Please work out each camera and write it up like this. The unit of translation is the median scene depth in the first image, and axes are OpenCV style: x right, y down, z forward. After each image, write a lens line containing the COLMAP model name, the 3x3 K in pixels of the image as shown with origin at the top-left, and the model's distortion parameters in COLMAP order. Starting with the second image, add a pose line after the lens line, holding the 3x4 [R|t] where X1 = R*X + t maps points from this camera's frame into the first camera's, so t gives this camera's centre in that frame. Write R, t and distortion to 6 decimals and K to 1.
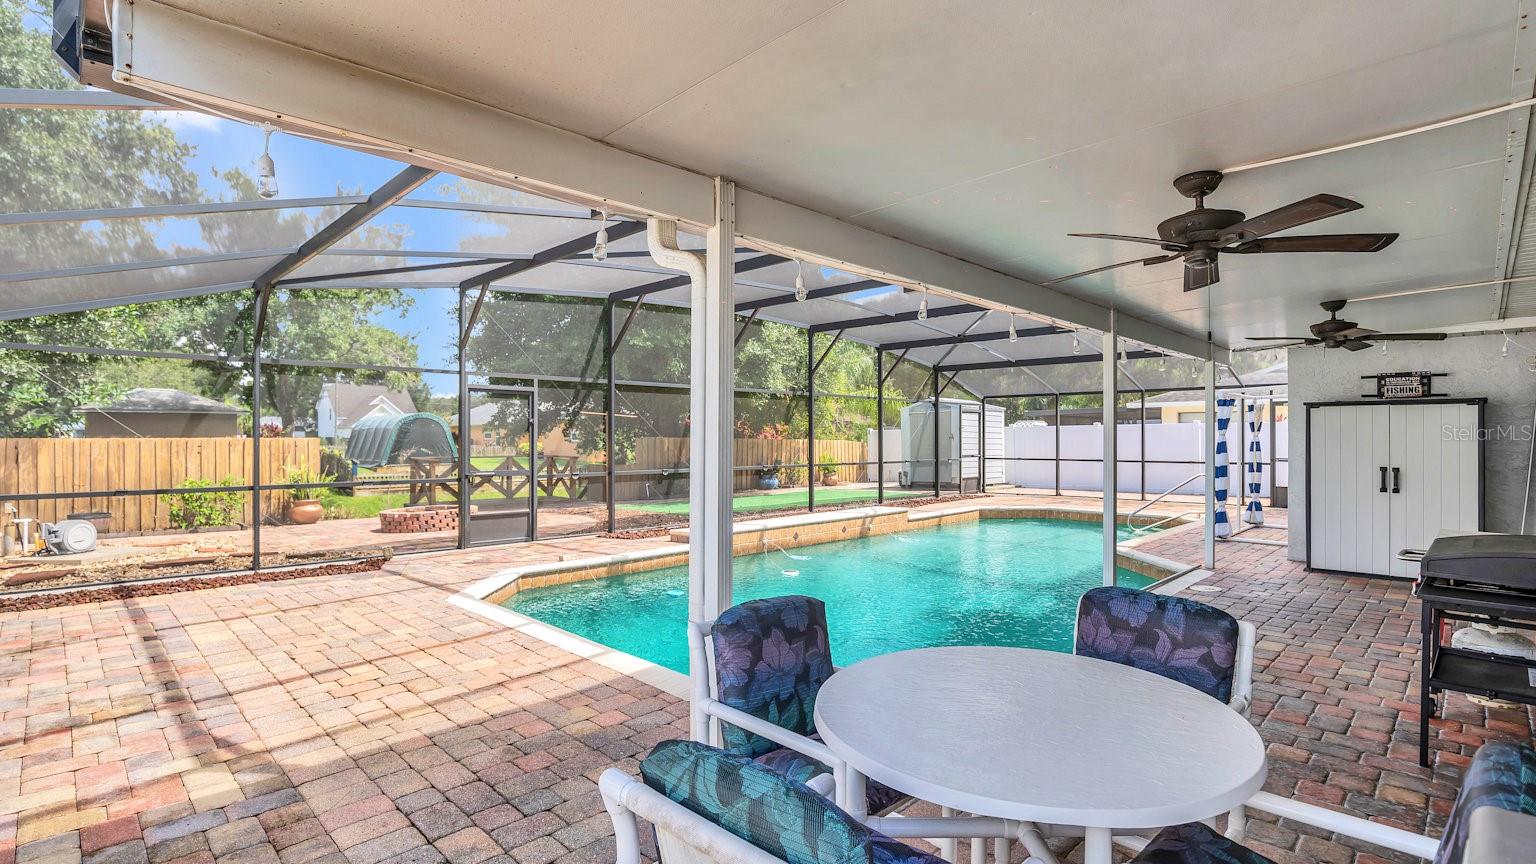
lens RADIAL K [[741.2, 0, 768.0], [0, 741.2, 432.0], [0, 0, 1]] dist [-0.019472, 0.000277]
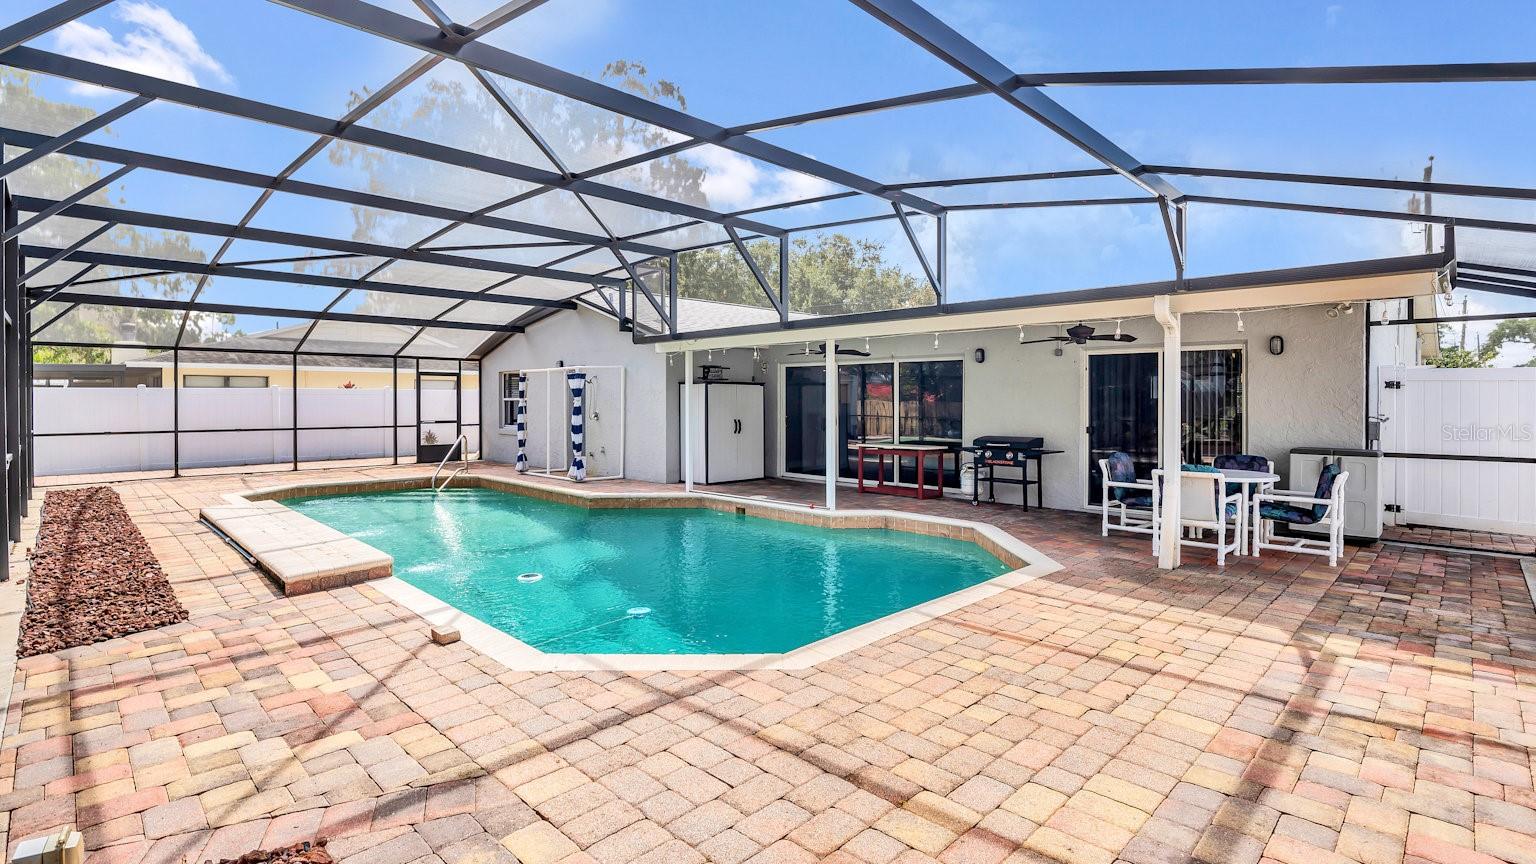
lens RADIAL K [[720.0, 0, 770.2], [0, 720.0, 398.1], [0, 0, 1]] dist [-0.018421, 0.000350]
pose [[-0.013580, 0.004302, 0.999899, -1.640878], [-0.006375, 0.999970, -0.004389, 0.003582], [-0.999887, -0.006434, -0.013552, 1.637602]]
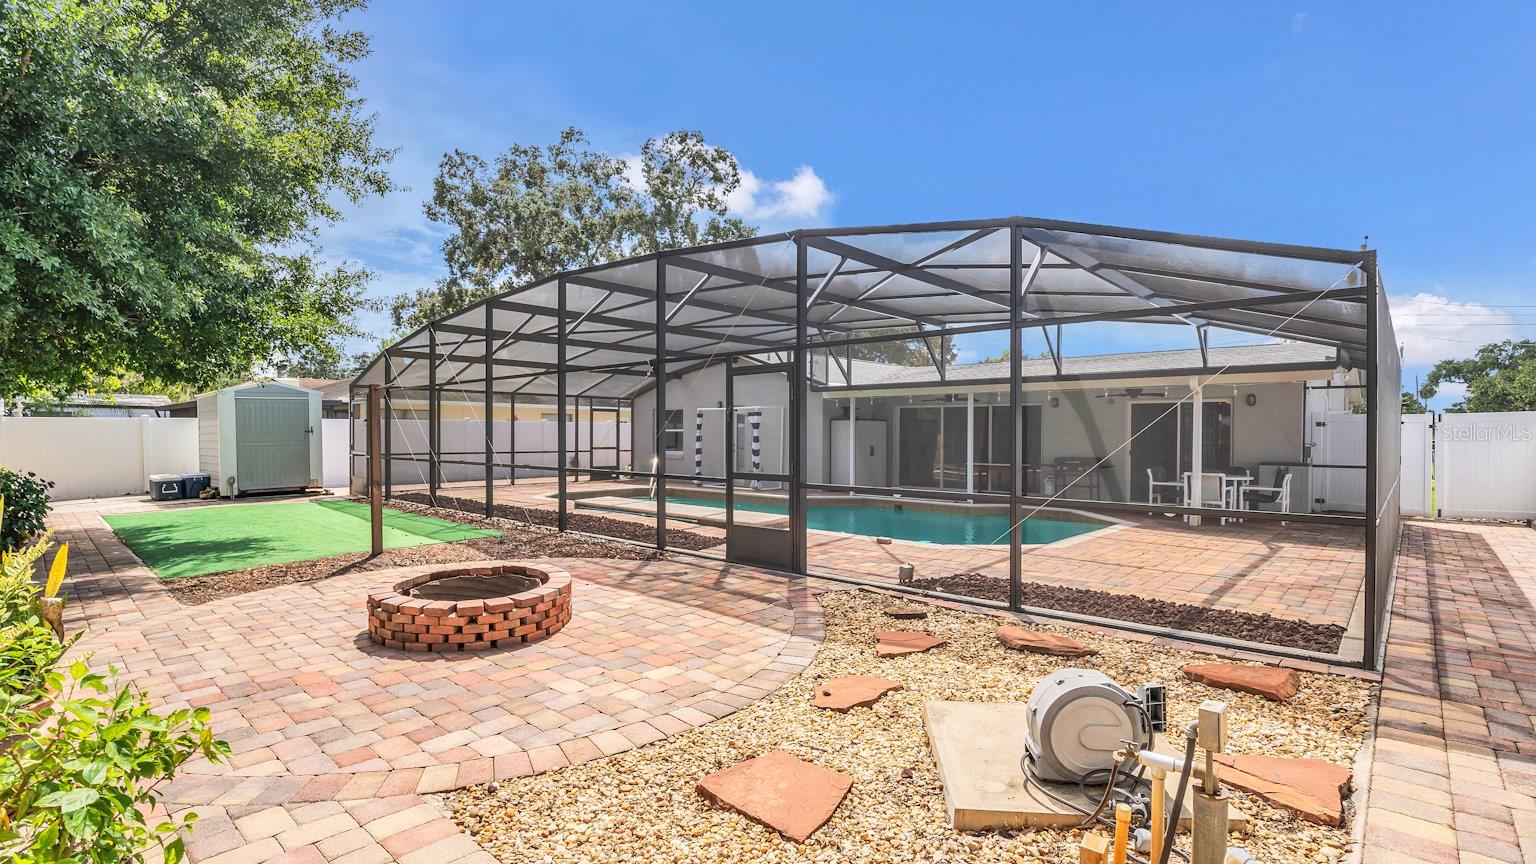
lens RADIAL K [[741.2, 0, 768.0], [0, 741.2, 432.0], [0, 0, 1]] dist [-0.019472, 0.000277]
pose [[-0.066473, 0.002324, 0.997786, -2.912538], [-0.011422, 0.999930, -0.003090, 0.021318], [-0.997723, -0.011602, -0.066442, 2.652350]]
